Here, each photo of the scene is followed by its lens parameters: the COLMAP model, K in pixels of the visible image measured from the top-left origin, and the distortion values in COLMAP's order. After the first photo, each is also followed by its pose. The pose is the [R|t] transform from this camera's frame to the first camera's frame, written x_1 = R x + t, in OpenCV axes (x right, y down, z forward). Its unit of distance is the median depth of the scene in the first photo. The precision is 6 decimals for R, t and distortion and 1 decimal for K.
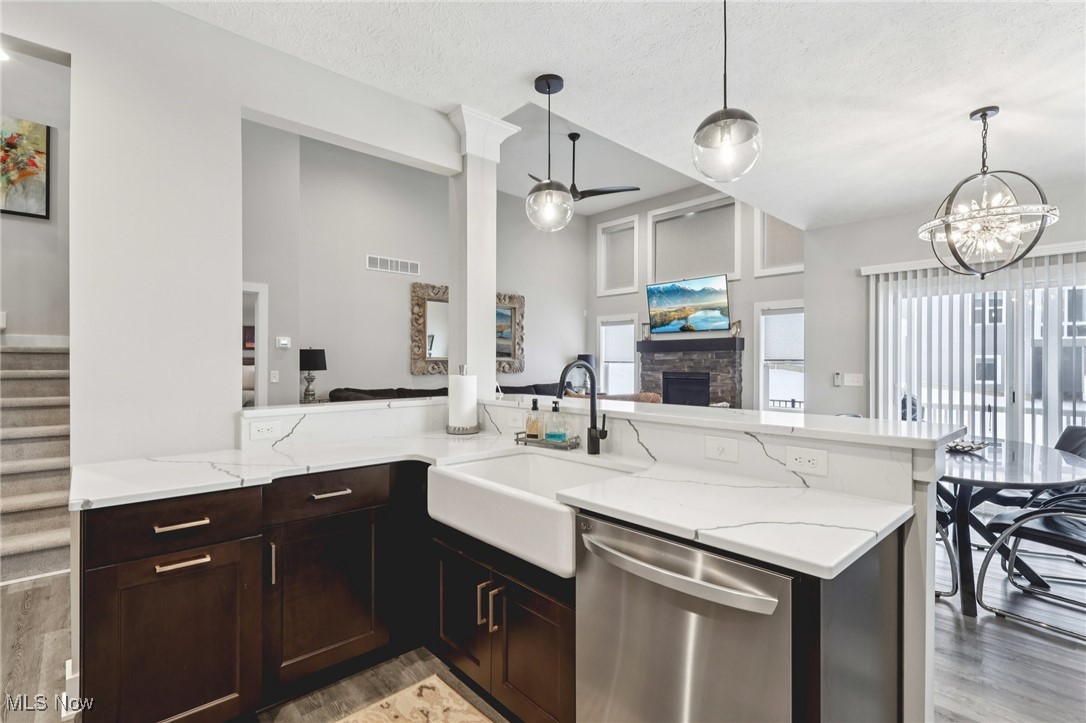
lens RADIAL K [[503.9, 0, 545.8], [0, 503.9, 364.1], [0, 0, 1]] dist [-0.002309, 0.001356]
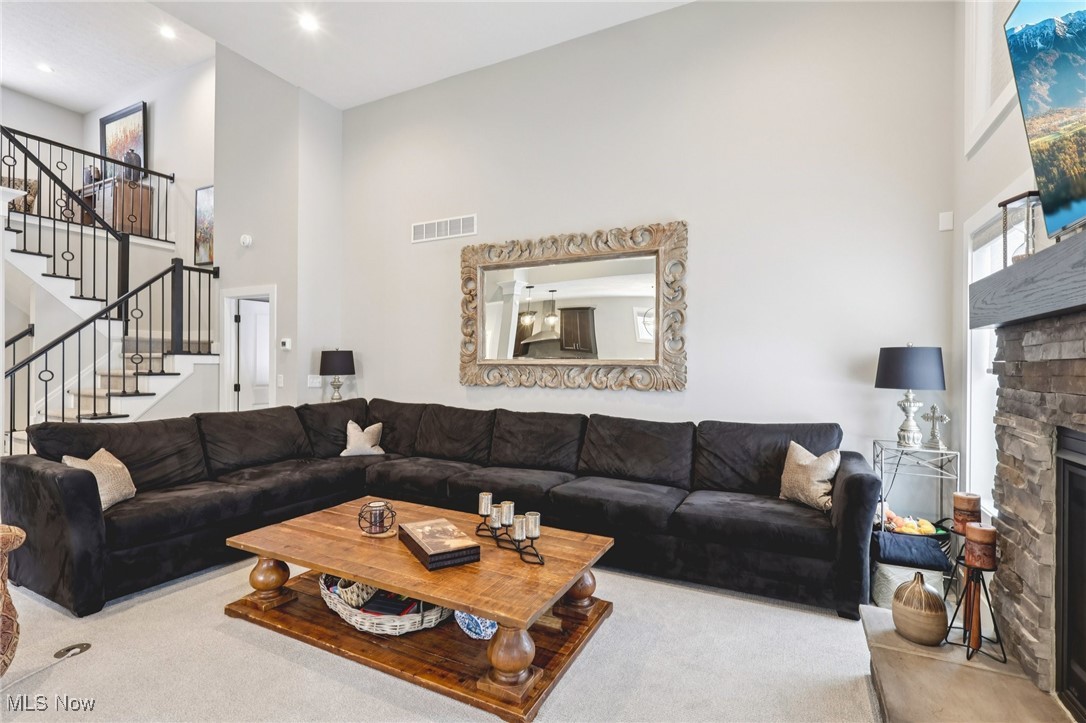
lens RADIAL K [[503.9, 0, 541.8], [0, 503.9, 363.0], [0, 0, 1]] dist [-0.002309, 0.001356]
pose [[0.349543, -0.000523, -0.936920, 0.380954], [-0.009872, 0.999942, -0.004242, -0.006375], [0.936868, 0.010732, 0.349517, 0.828274]]
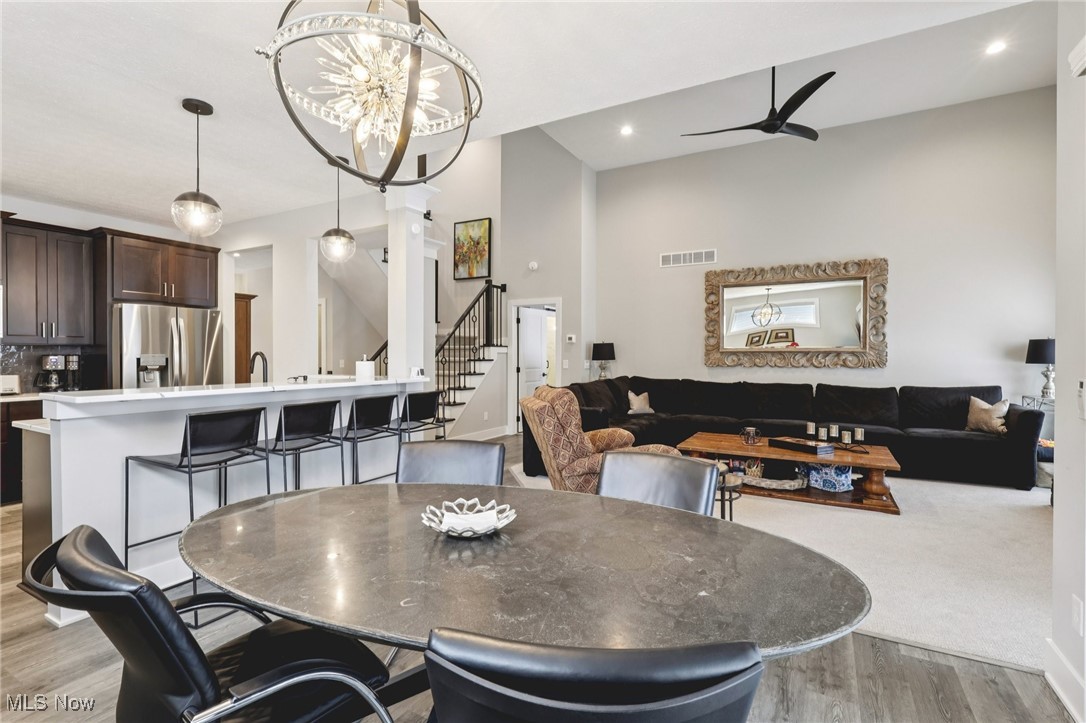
lens RADIAL K [[503.9, 0, 543.3], [0, 503.9, 358.6], [0, 0, 1]] dist [-0.002309, 0.001356]
pose [[0.313597, 0.008349, -0.949520, 0.538673], [-0.003643, 0.999965, 0.007590, 0.000088], [0.949549, 0.001079, 0.313616, 0.377947]]
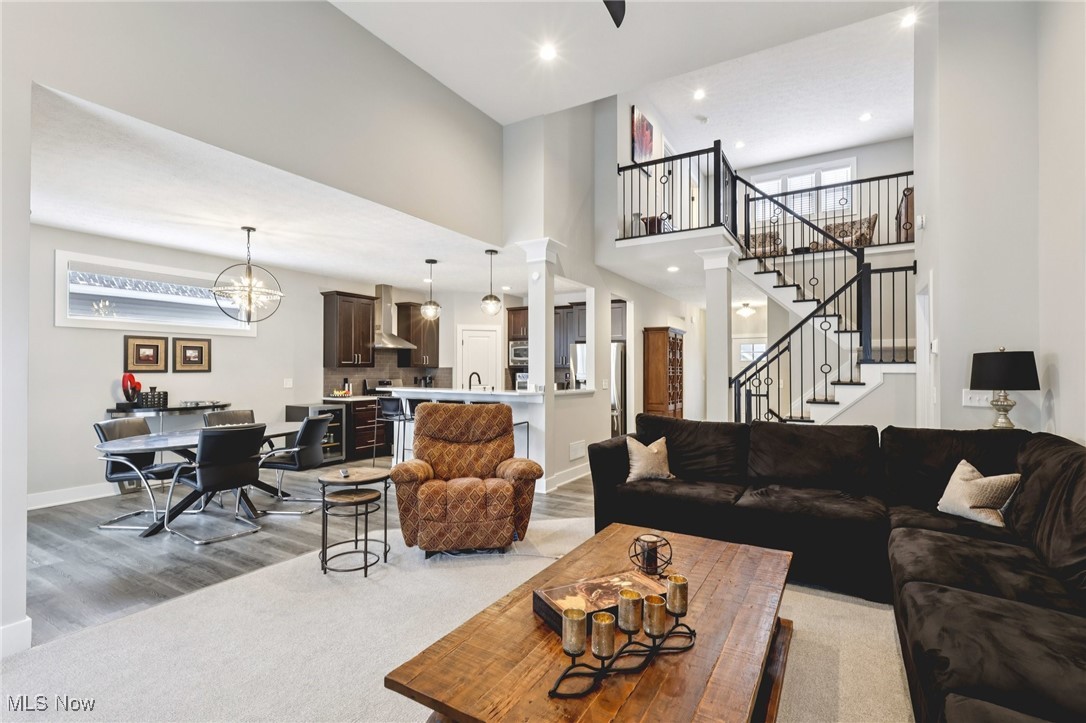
lens RADIAL K [[503.9, 0, 544.3], [0, 503.9, 367.1], [0, 0, 1]] dist [-0.002309, 0.001356]
pose [[-0.957881, -0.003653, -0.287142, 0.147276], [-0.002470, 0.999987, -0.004483, -0.007313], [0.287155, -0.003585, -0.957877, 1.121662]]
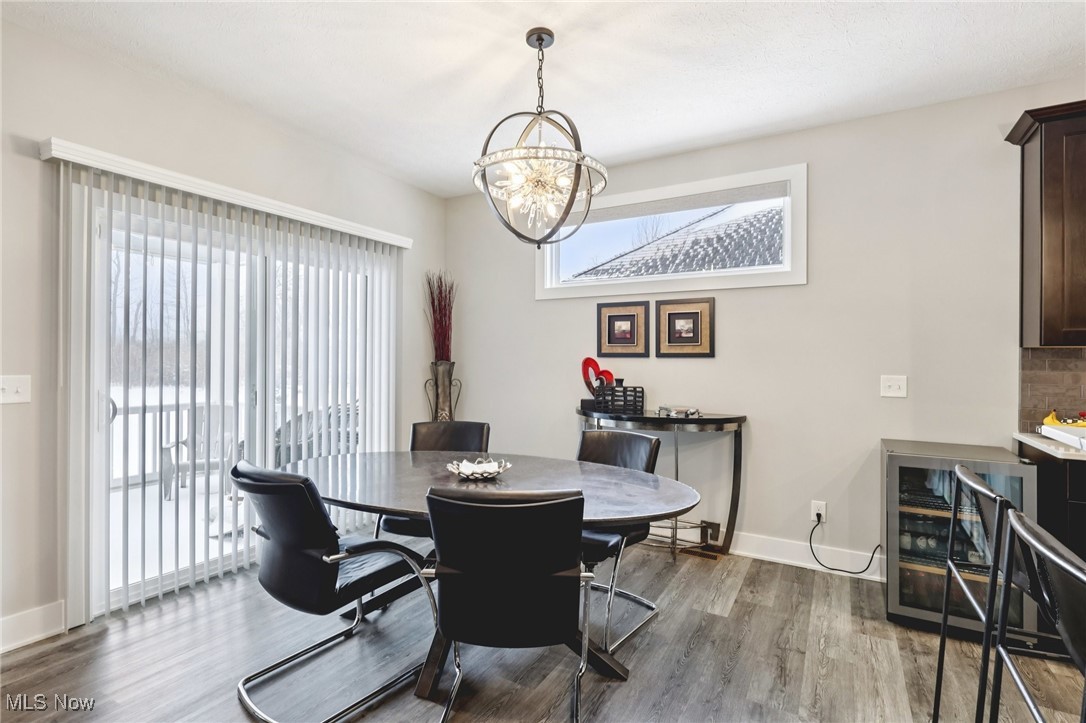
lens RADIAL K [[503.9, 0, 545.0], [0, 503.9, 359.5], [0, 0, 1]] dist [-0.002309, 0.001356]
pose [[-0.300587, -0.006331, 0.953733, 0.044466], [-0.009536, 0.999948, 0.003632, 0.000371], [-0.953707, -0.008003, -0.300632, 0.466657]]
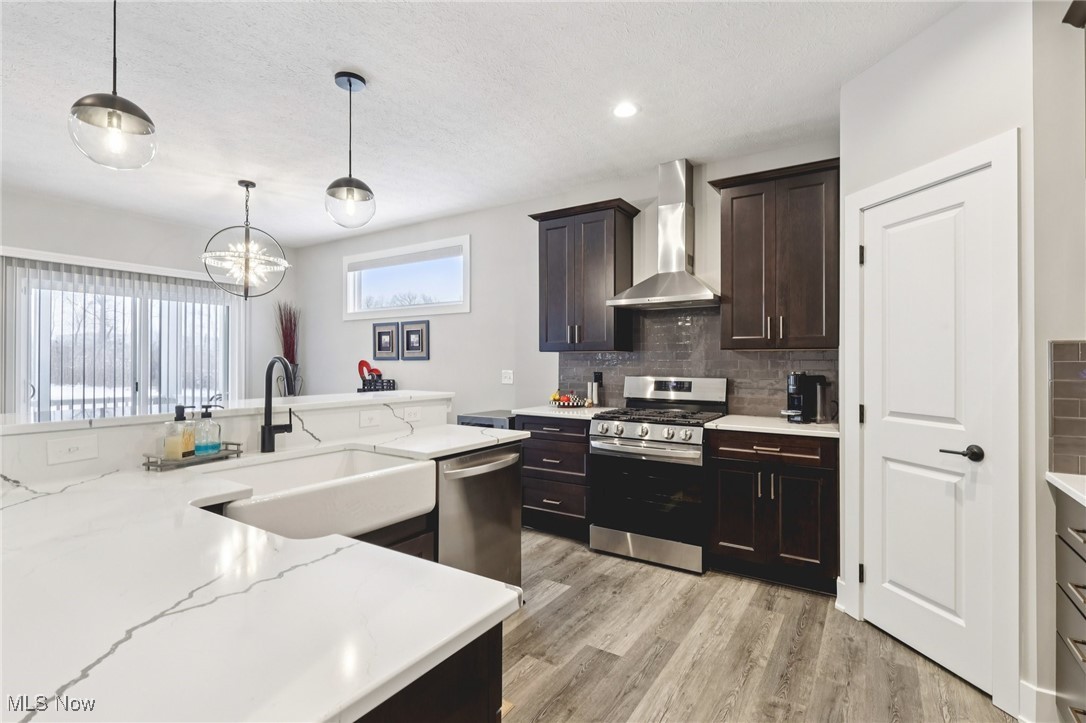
lens RADIAL K [[503.9, 0, 545.8], [0, 503.9, 361.9], [0, 0, 1]] dist [-0.002309, 0.001356]
pose [[-0.250968, -0.002050, 0.967993, -0.275488], [-0.002750, 0.999995, 0.001404, 0.000255], [-0.967991, -0.002309, -0.250973, 0.203518]]
